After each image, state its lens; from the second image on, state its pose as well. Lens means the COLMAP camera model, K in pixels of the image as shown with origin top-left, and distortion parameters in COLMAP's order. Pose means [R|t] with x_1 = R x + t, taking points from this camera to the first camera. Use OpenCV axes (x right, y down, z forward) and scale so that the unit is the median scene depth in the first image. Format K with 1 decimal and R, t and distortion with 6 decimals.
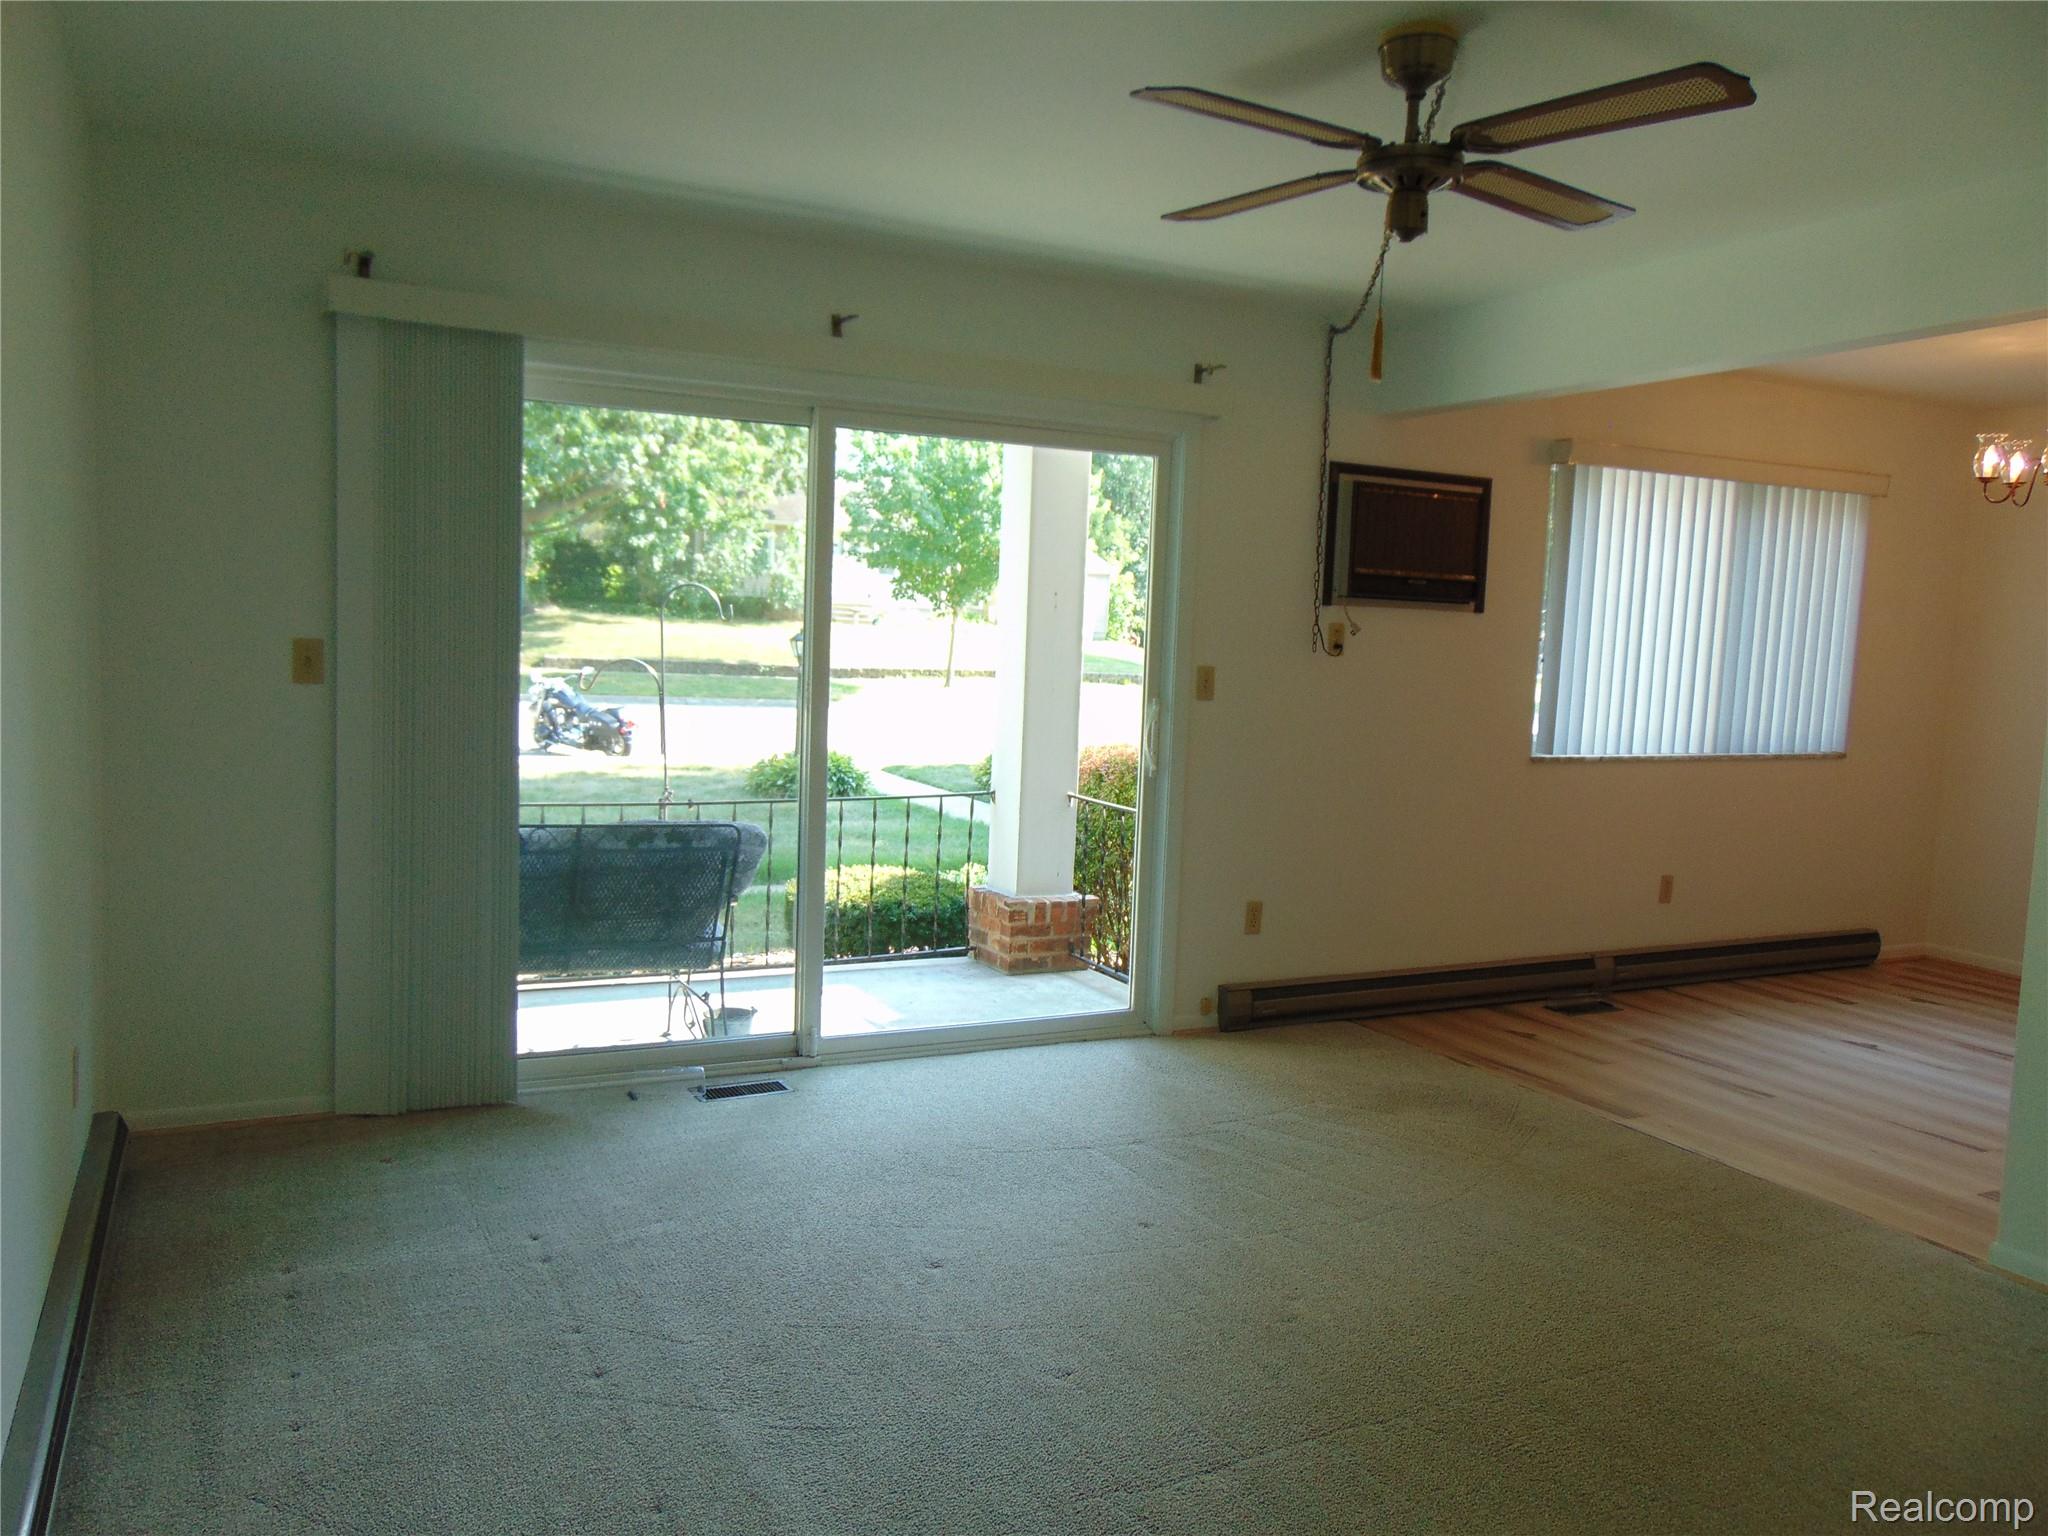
lens RADIAL K [[1552.4, 0, 1026.0], [0, 1552.4, 769.8], [0, 0, 1]] dist [-0.005850, 0.000815]
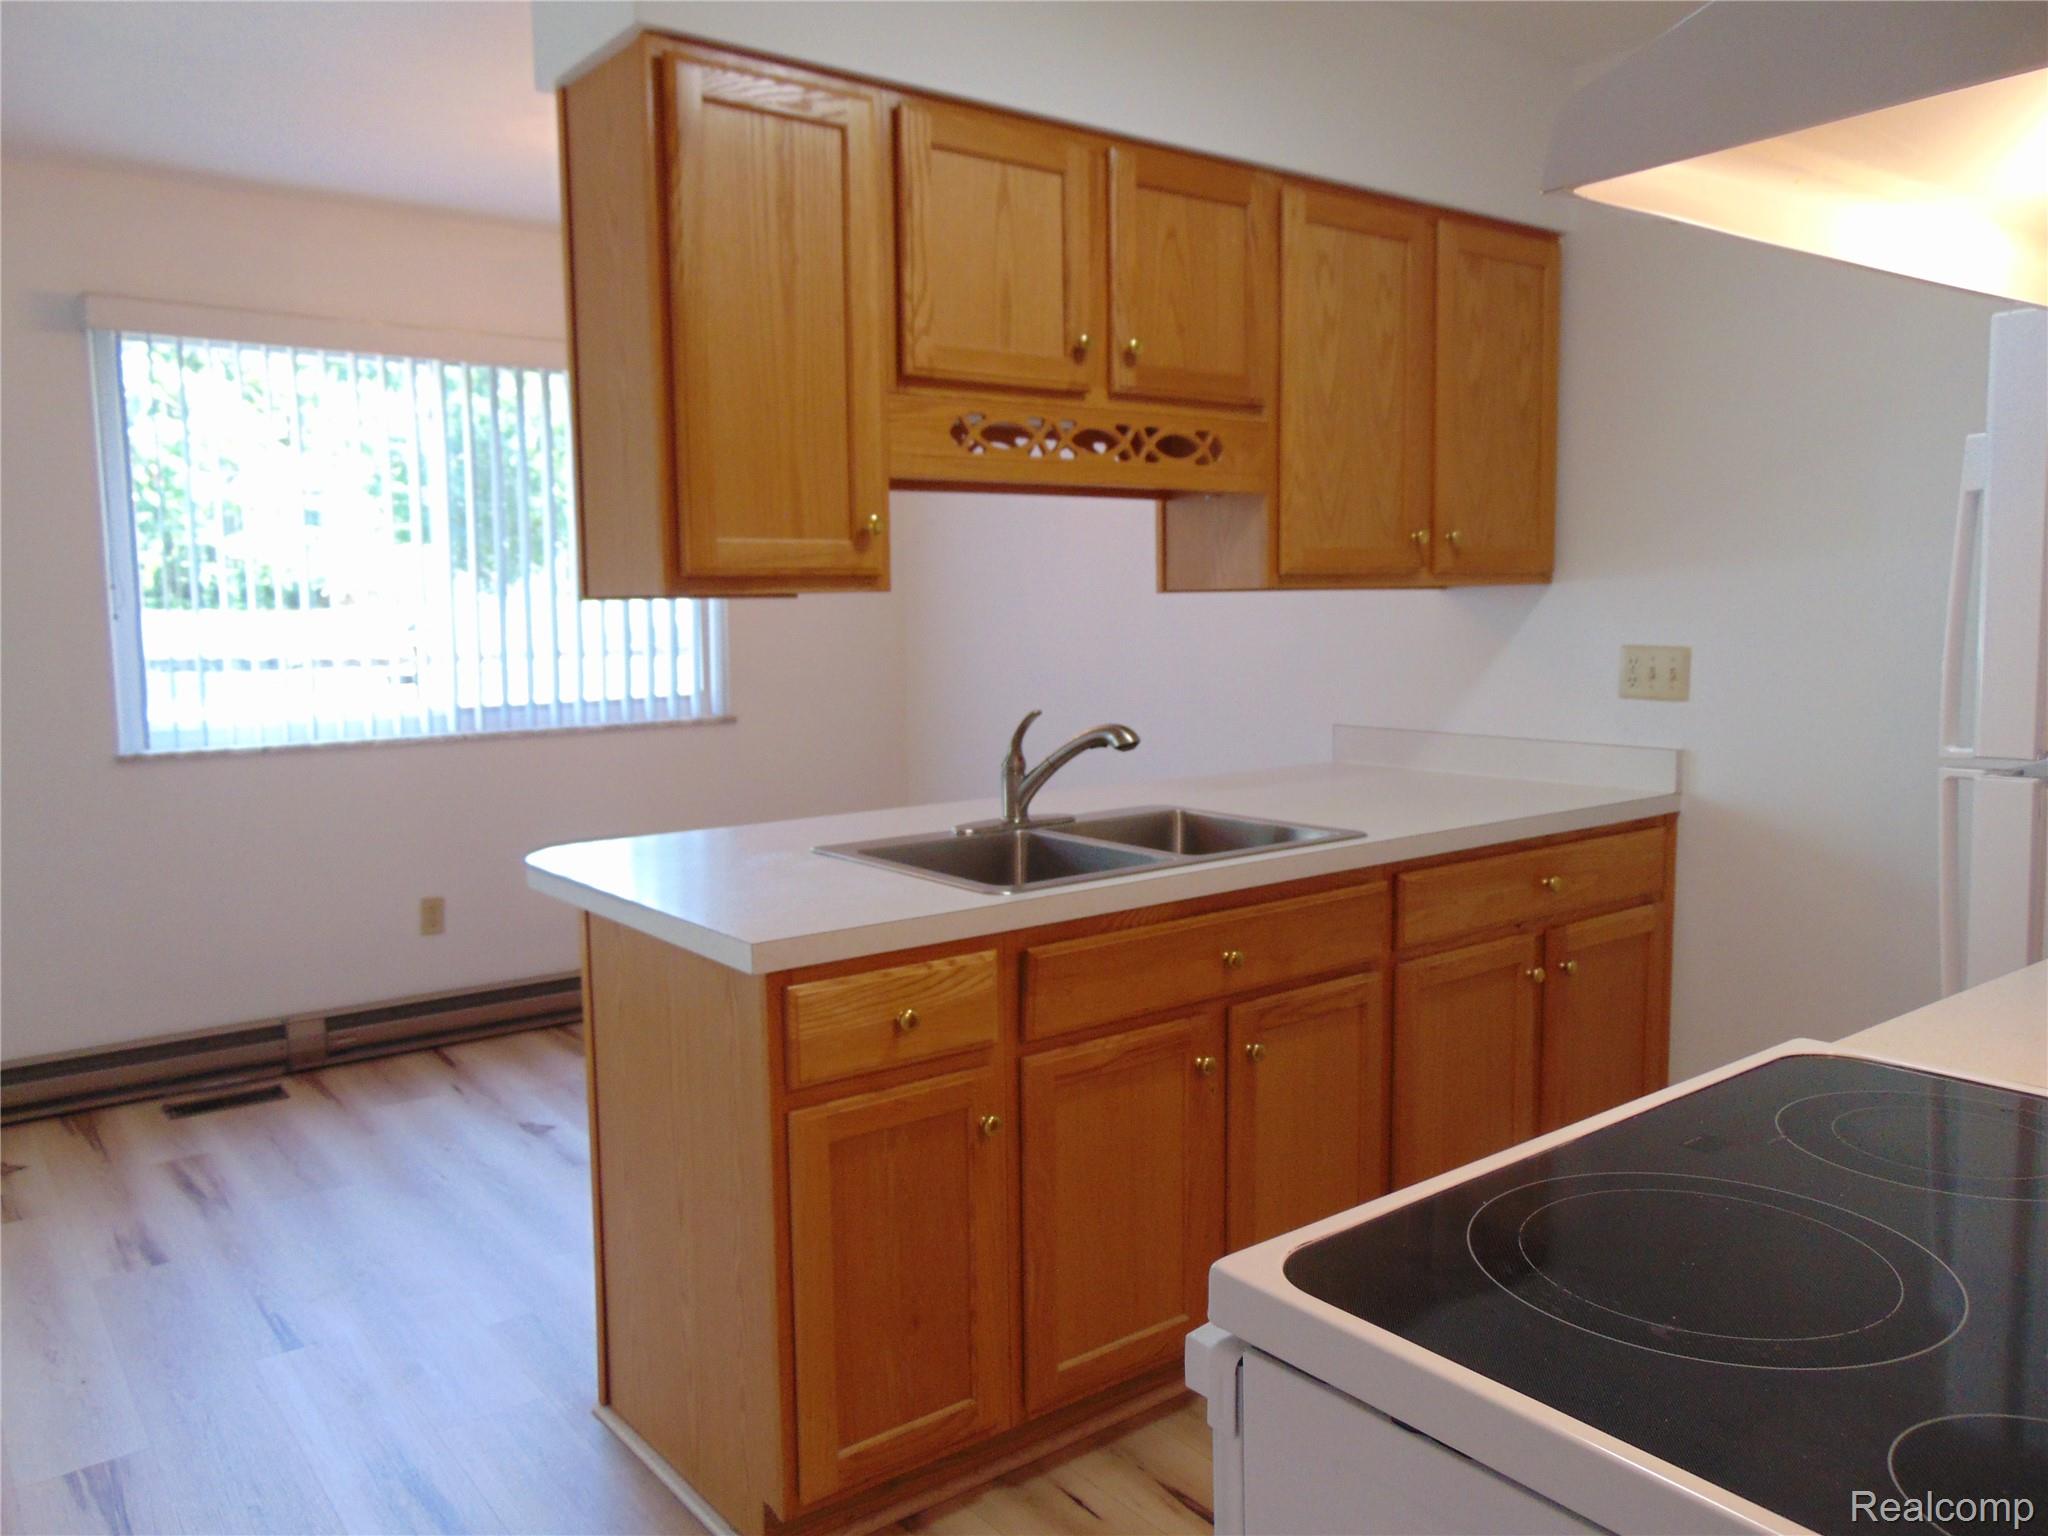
lens RADIAL K [[1552.4, 0, 1012.6], [0, 1552.4, 759.1], [0, 0, 1]] dist [-0.005850, 0.000815]
pose [[0.985292, -0.054761, 0.161870, 0.585113], [0.048308, 0.997883, 0.043534, -0.017955], [-0.163911, -0.035074, 0.985851, 0.226393]]
